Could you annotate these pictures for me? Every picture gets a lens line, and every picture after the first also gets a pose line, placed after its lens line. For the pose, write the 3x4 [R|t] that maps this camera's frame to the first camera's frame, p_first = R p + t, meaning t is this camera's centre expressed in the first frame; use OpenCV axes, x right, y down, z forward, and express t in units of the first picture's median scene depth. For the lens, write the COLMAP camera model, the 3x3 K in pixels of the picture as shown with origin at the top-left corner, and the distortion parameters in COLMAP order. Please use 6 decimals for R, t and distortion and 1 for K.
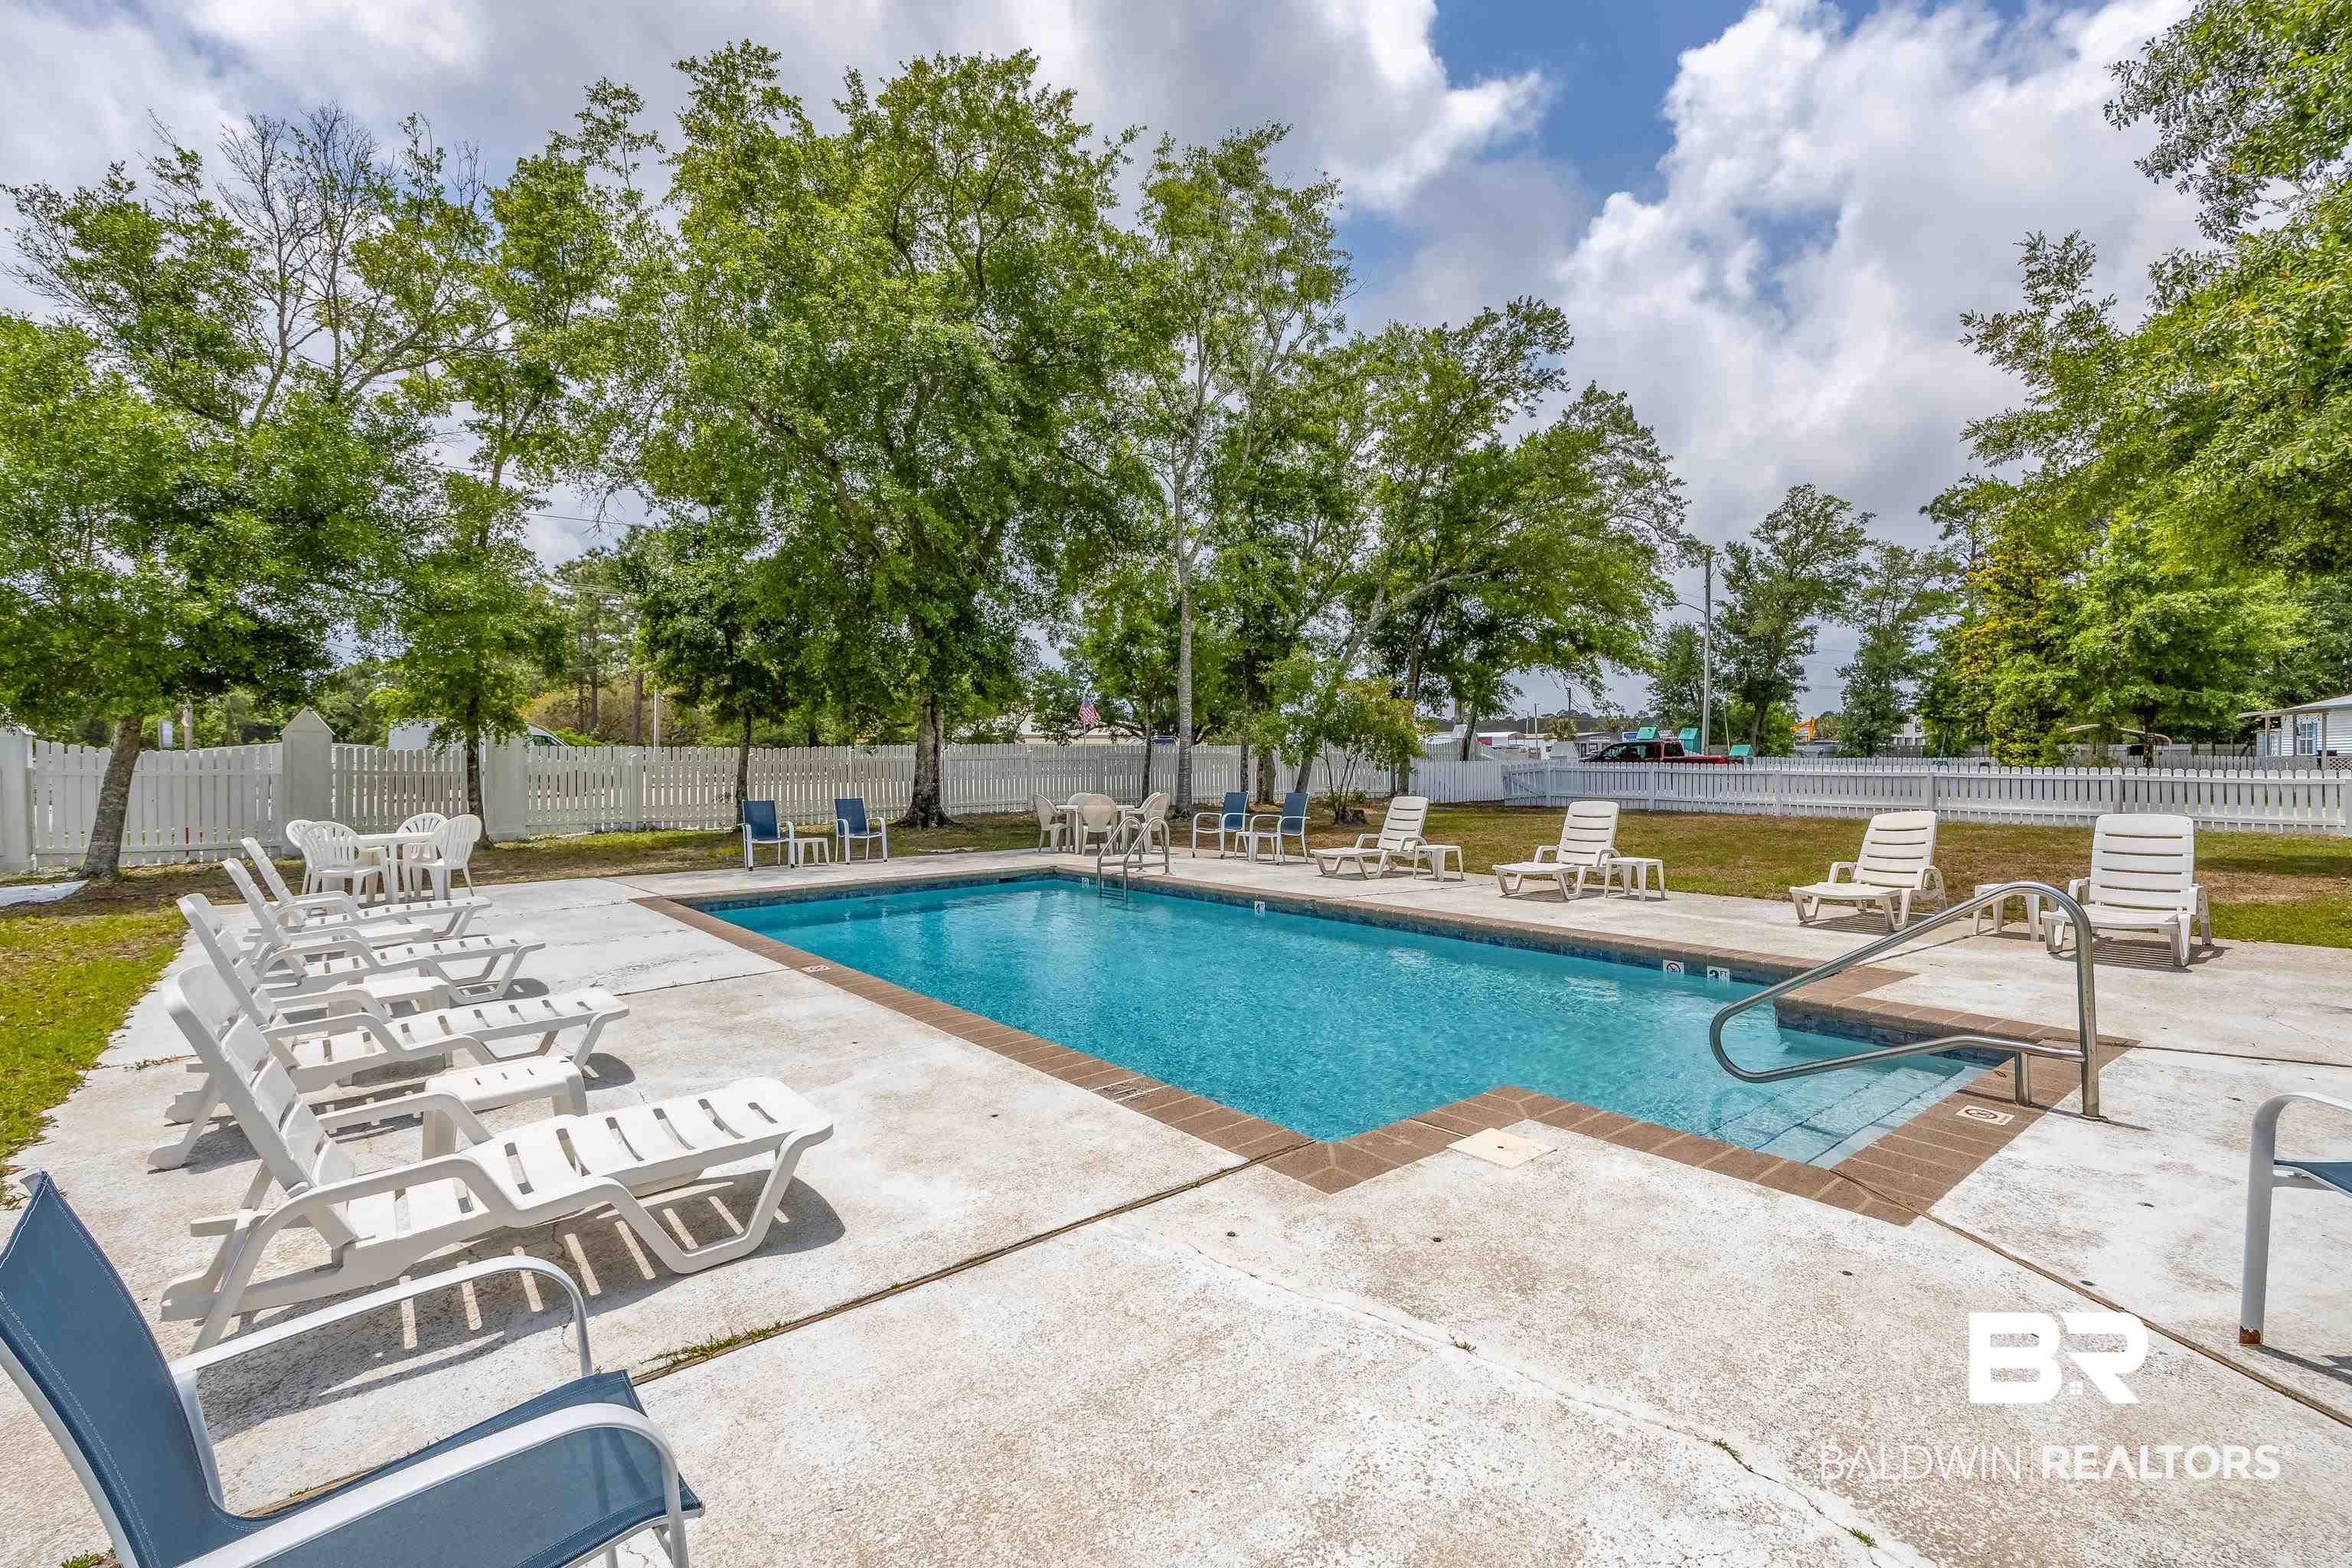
lens RADIAL K [[1066.1, 0, 1174.1], [0, 1066.1, 784.4], [0, 0, 1]] dist [-0.007976, 0.000739]
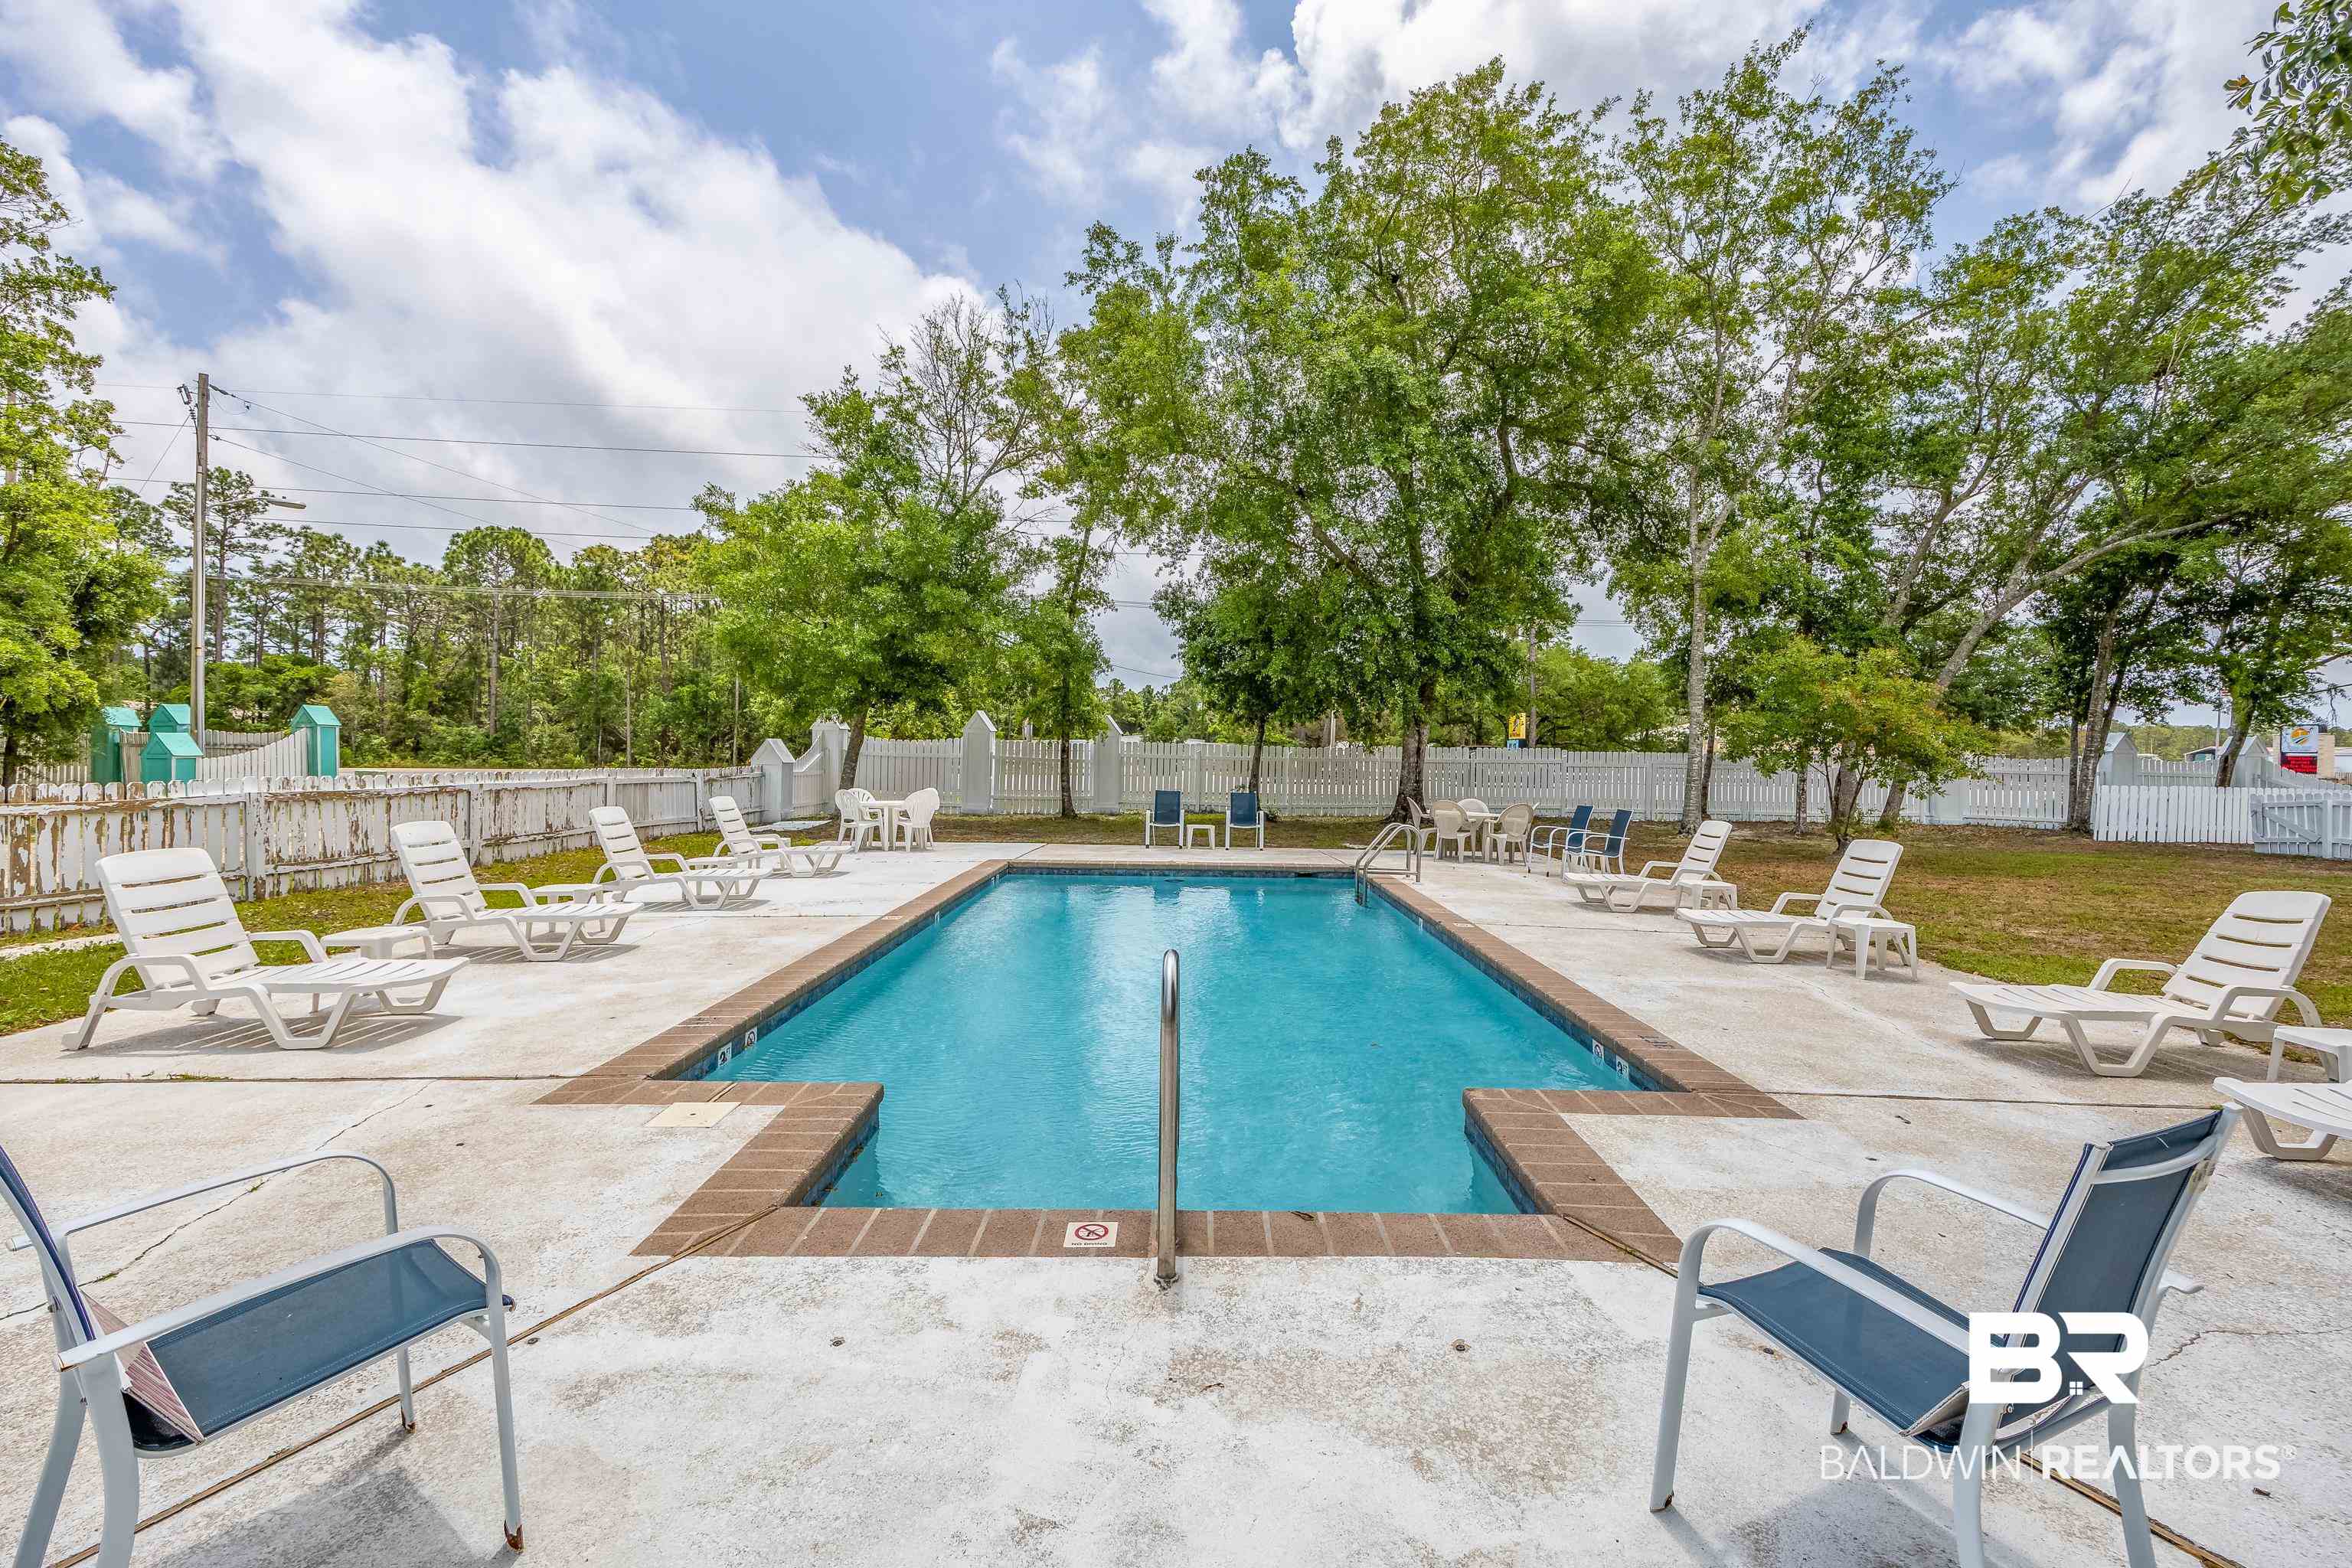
lens RADIAL K [[1007.2, 0, 1186.5], [0, 1007.2, 781.9], [0, 0, 1]] dist [-0.006603, 0.000308]
pose [[0.798795, 0.041510, -0.600169, 0.311582], [-0.042067, 0.999029, 0.013109, -0.010733], [0.600130, 0.014776, 0.799766, 0.105837]]
